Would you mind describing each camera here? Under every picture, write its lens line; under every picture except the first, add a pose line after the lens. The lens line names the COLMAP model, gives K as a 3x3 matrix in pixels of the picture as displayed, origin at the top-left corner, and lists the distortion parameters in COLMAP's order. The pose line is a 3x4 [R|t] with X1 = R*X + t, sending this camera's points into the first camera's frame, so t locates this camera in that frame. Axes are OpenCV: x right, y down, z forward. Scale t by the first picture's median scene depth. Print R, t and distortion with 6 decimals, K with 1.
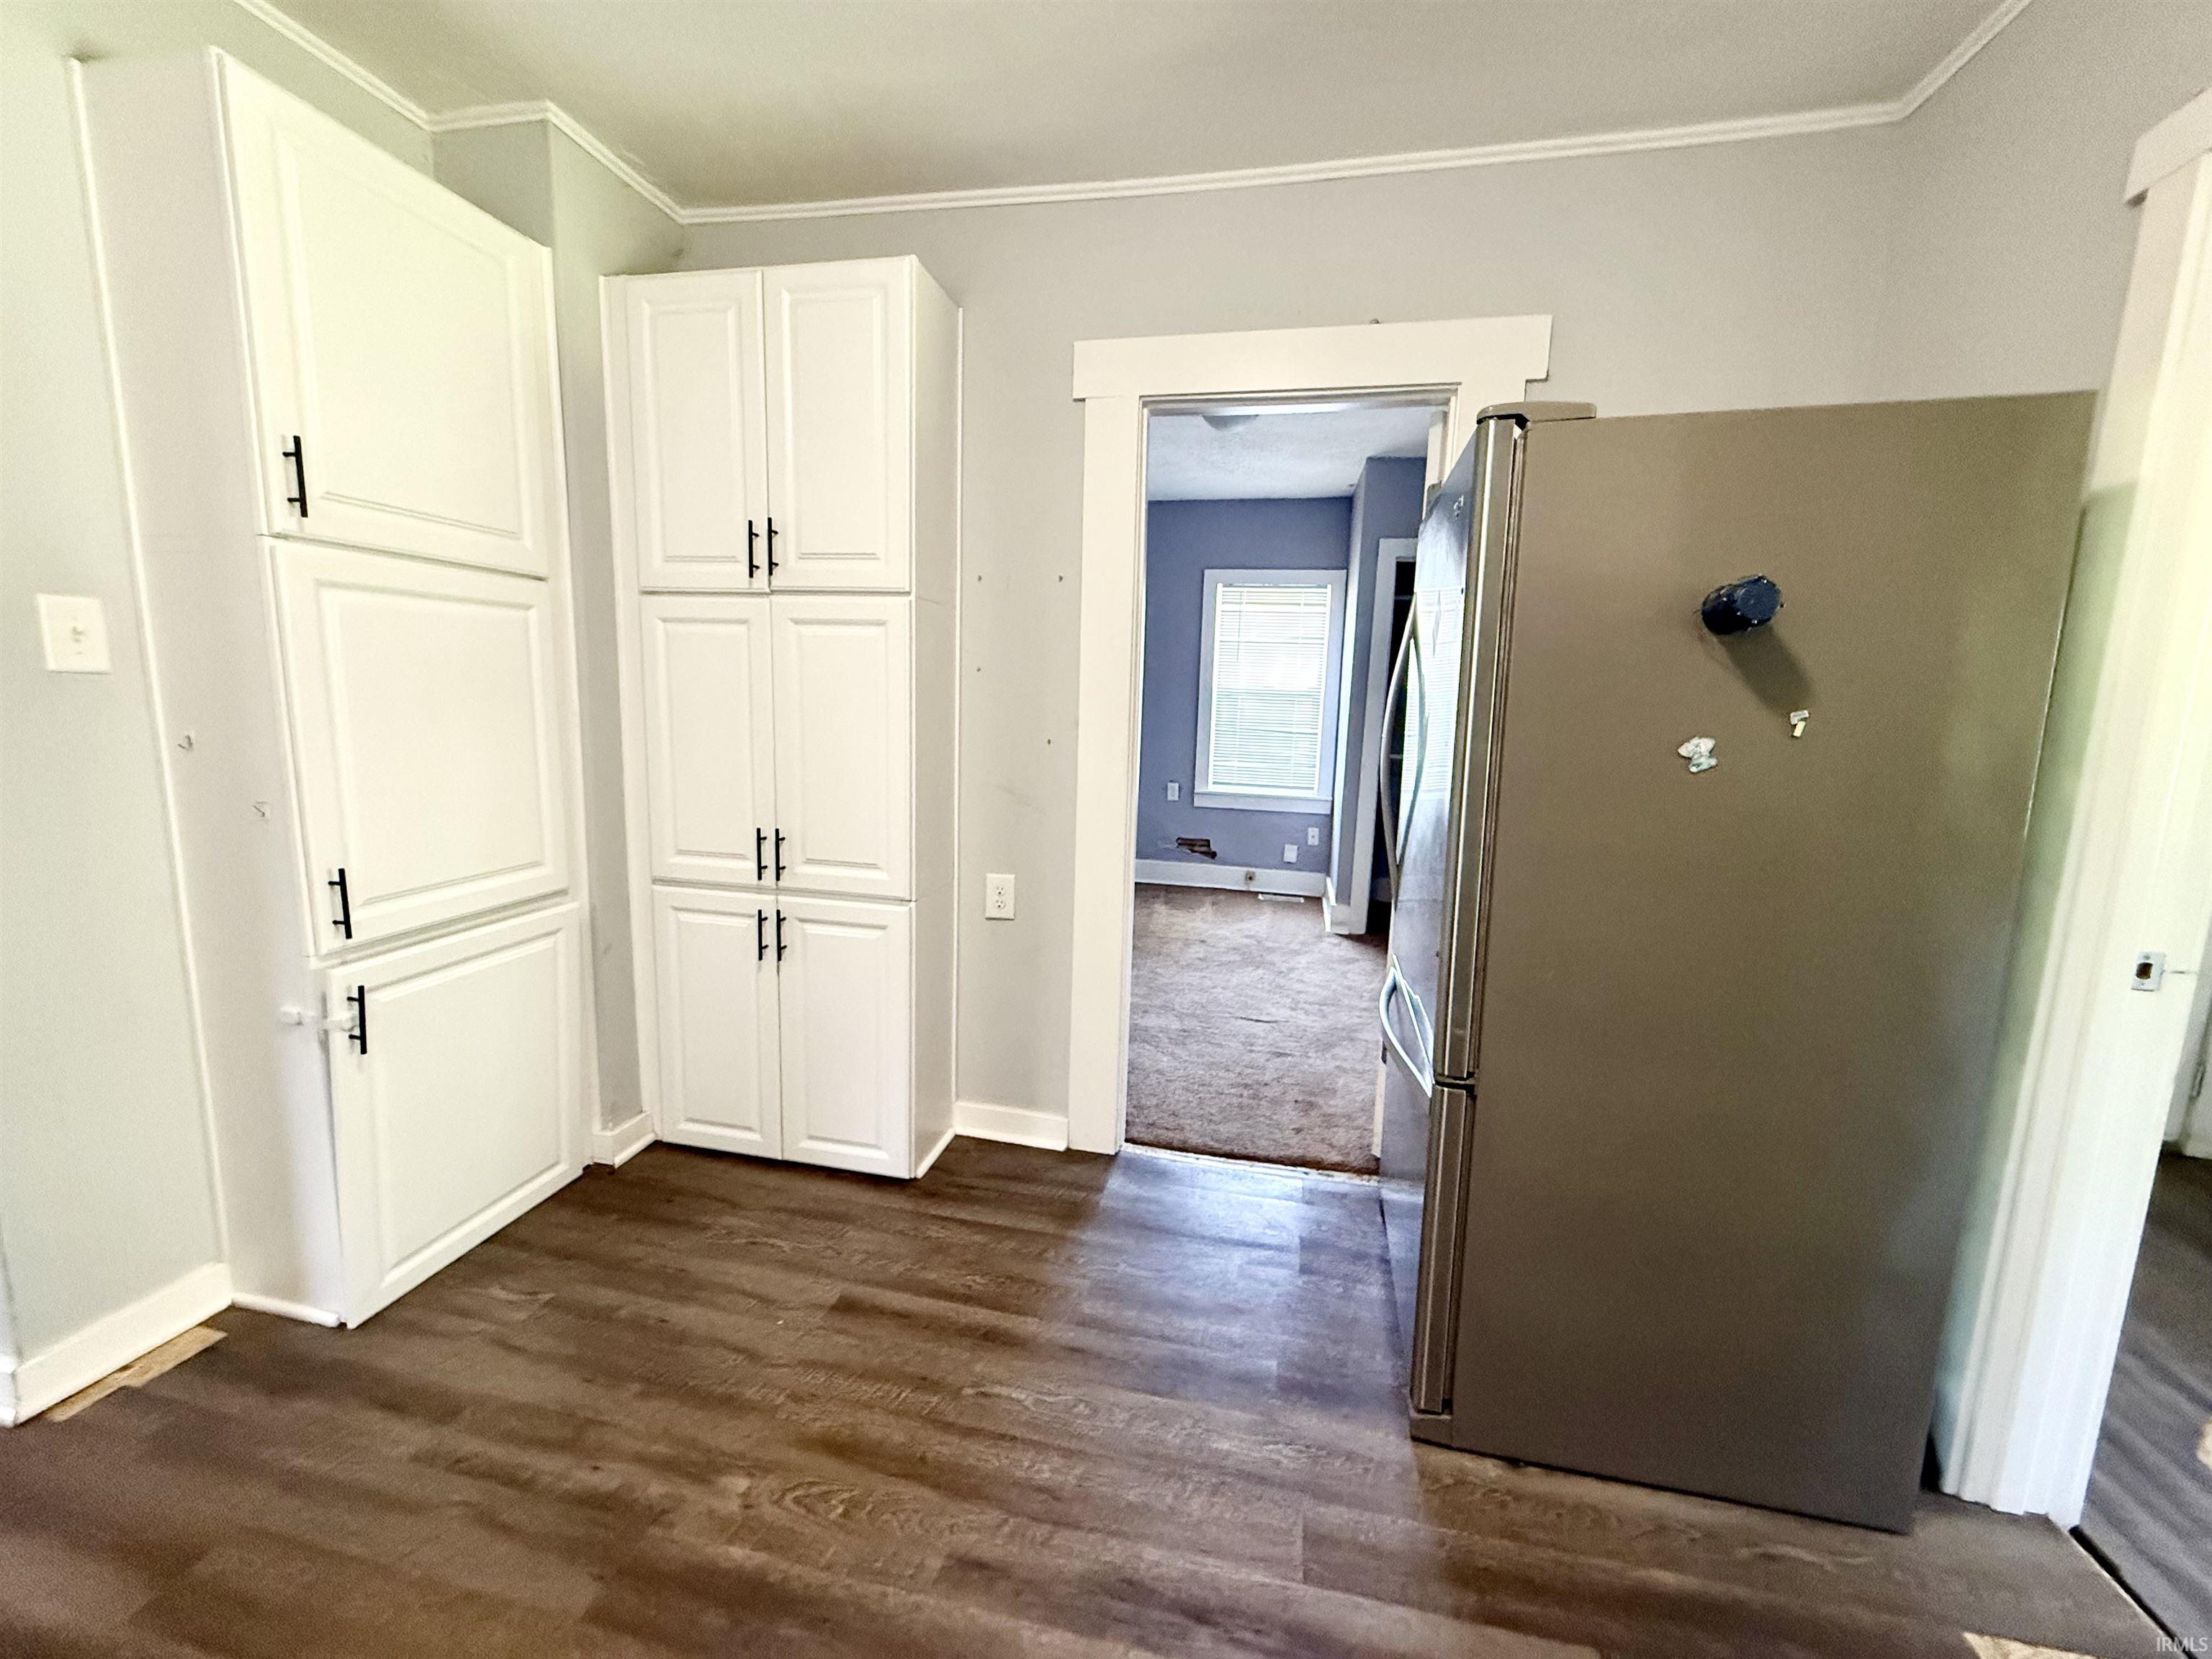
lens RADIAL K [[882.0, 0, 1106.0], [0, 882.0, 829.5], [0, 0, 1]] dist [-0.001490, -0.000096]
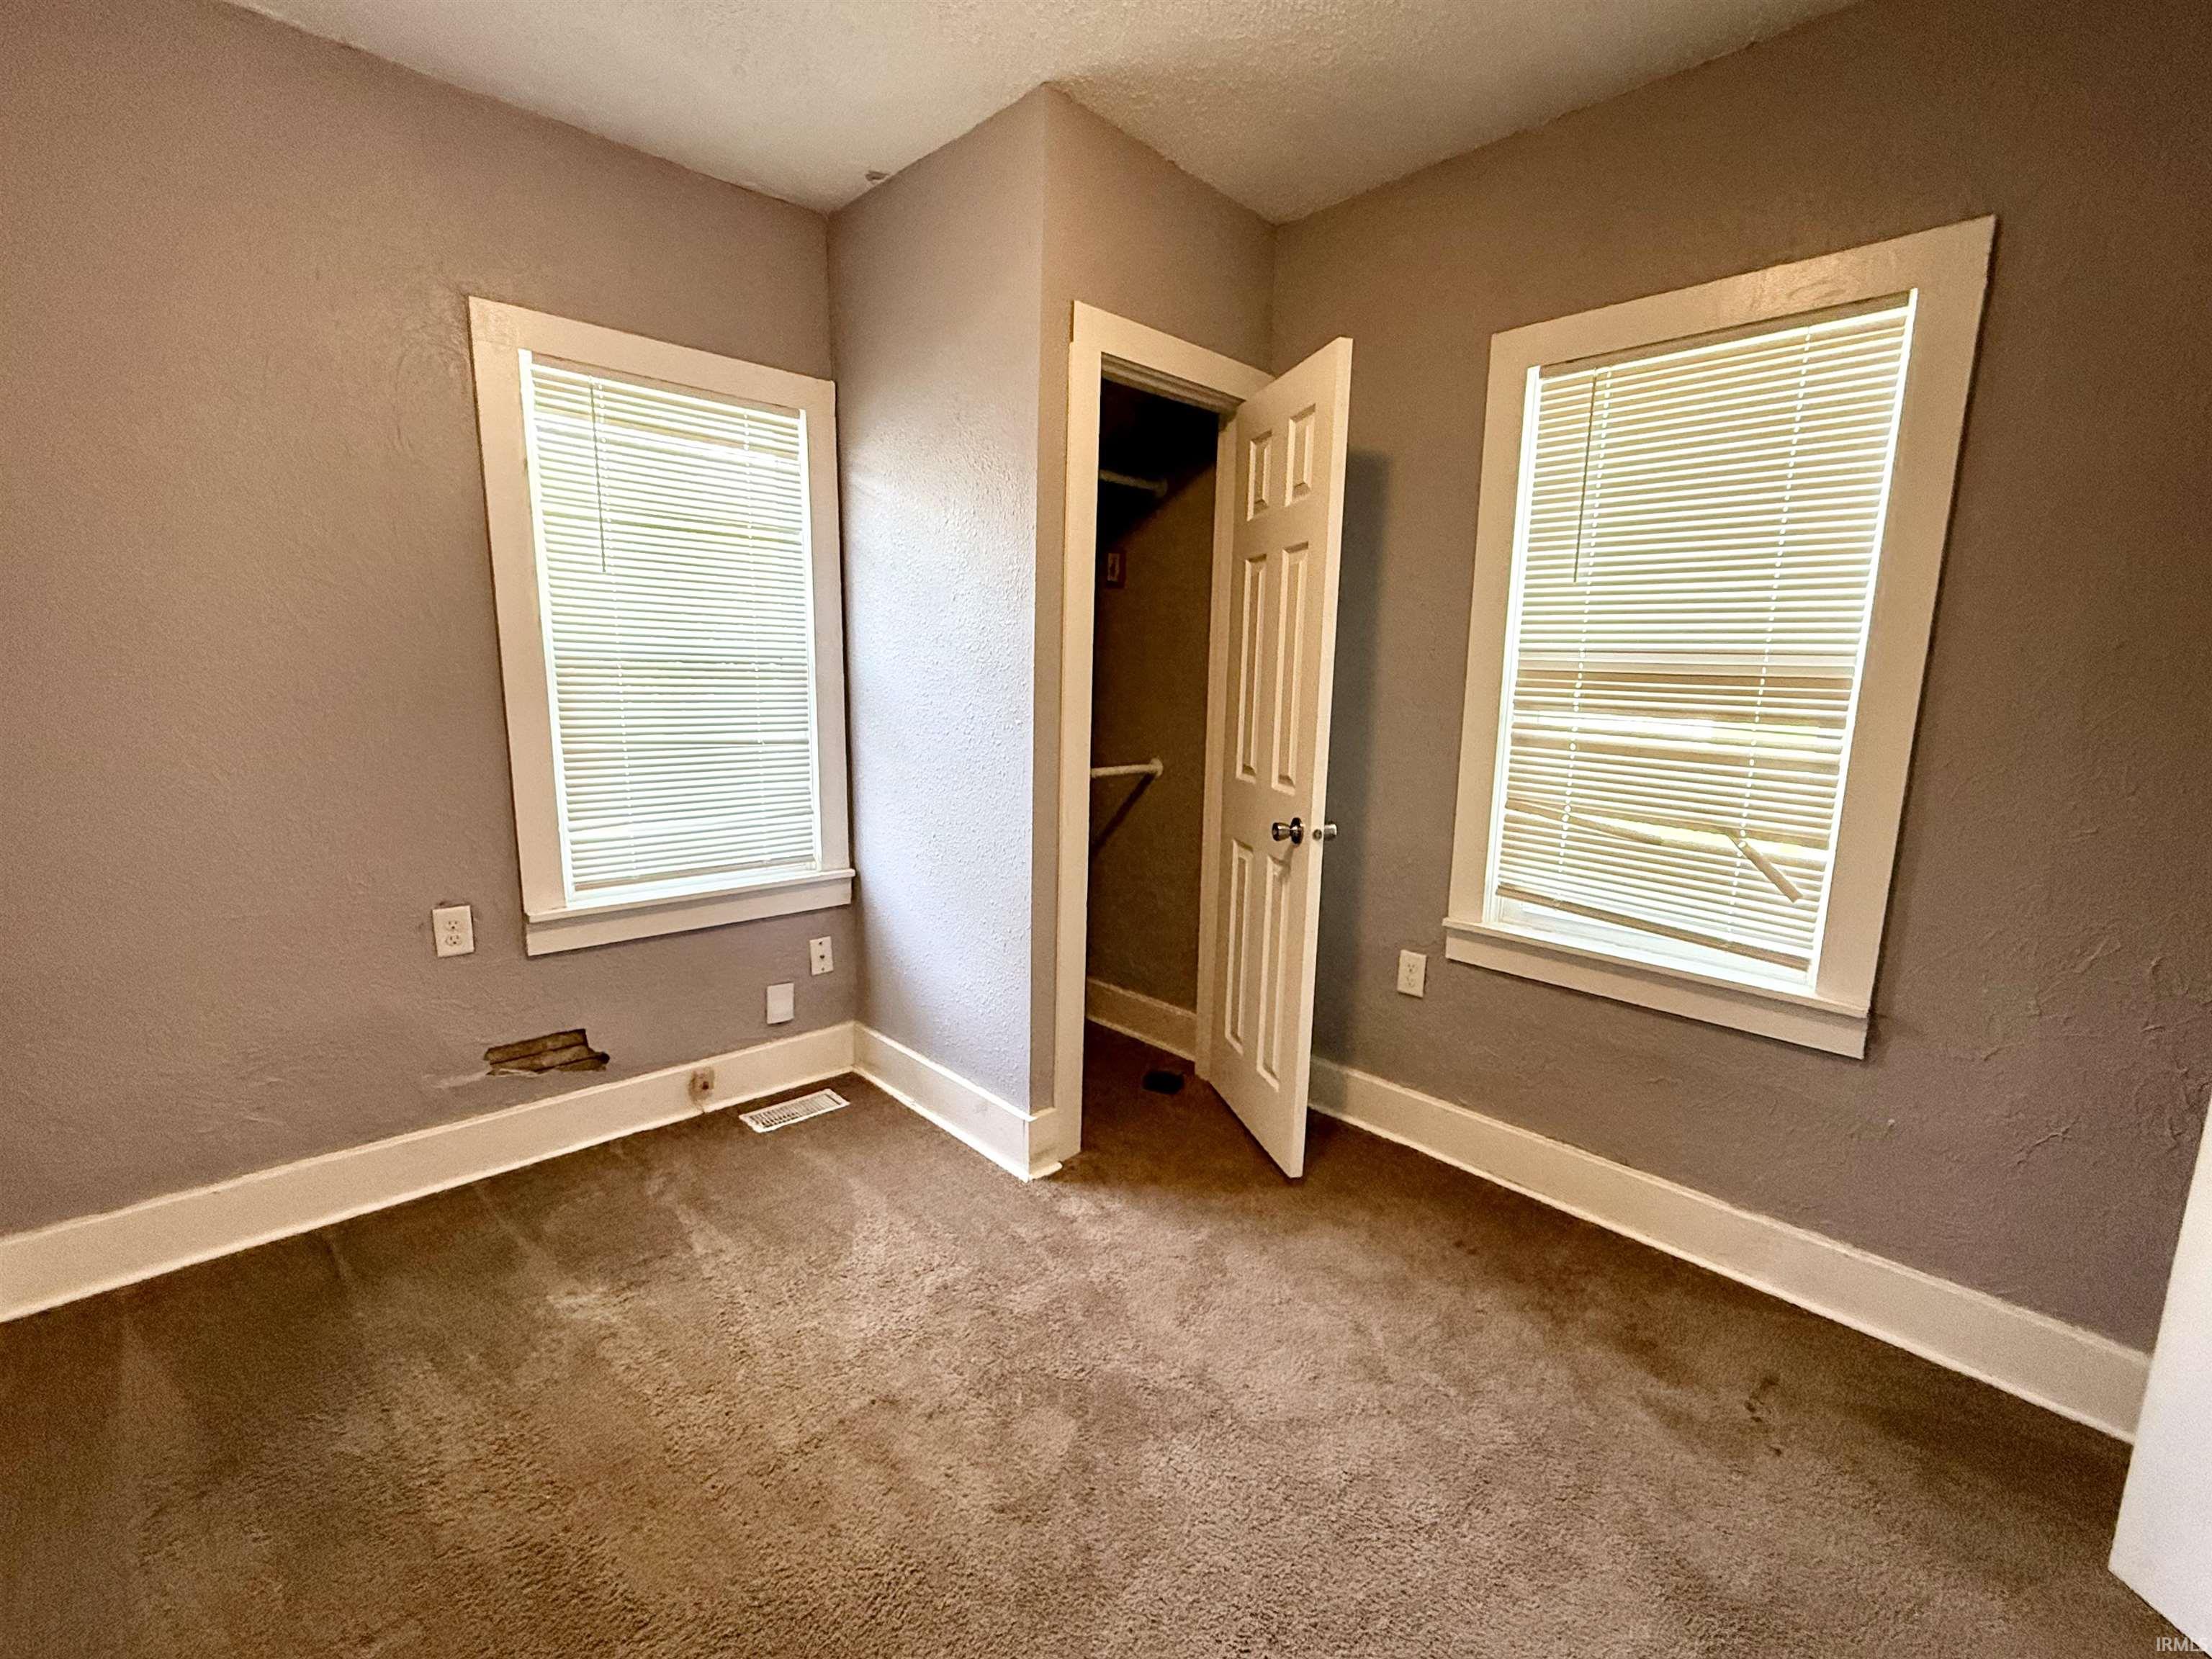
lens RADIAL K [[953.9, 0, 1106.0], [0, 953.9, 829.5], [0, 0, 1]] dist [0.000088, 0.000002]
pose [[0.562340, -0.156824, 0.811899, -0.087289], [0.118177, 0.987014, 0.108797, -0.097754], [-0.818418, 0.034766, 0.573571, 0.572174]]
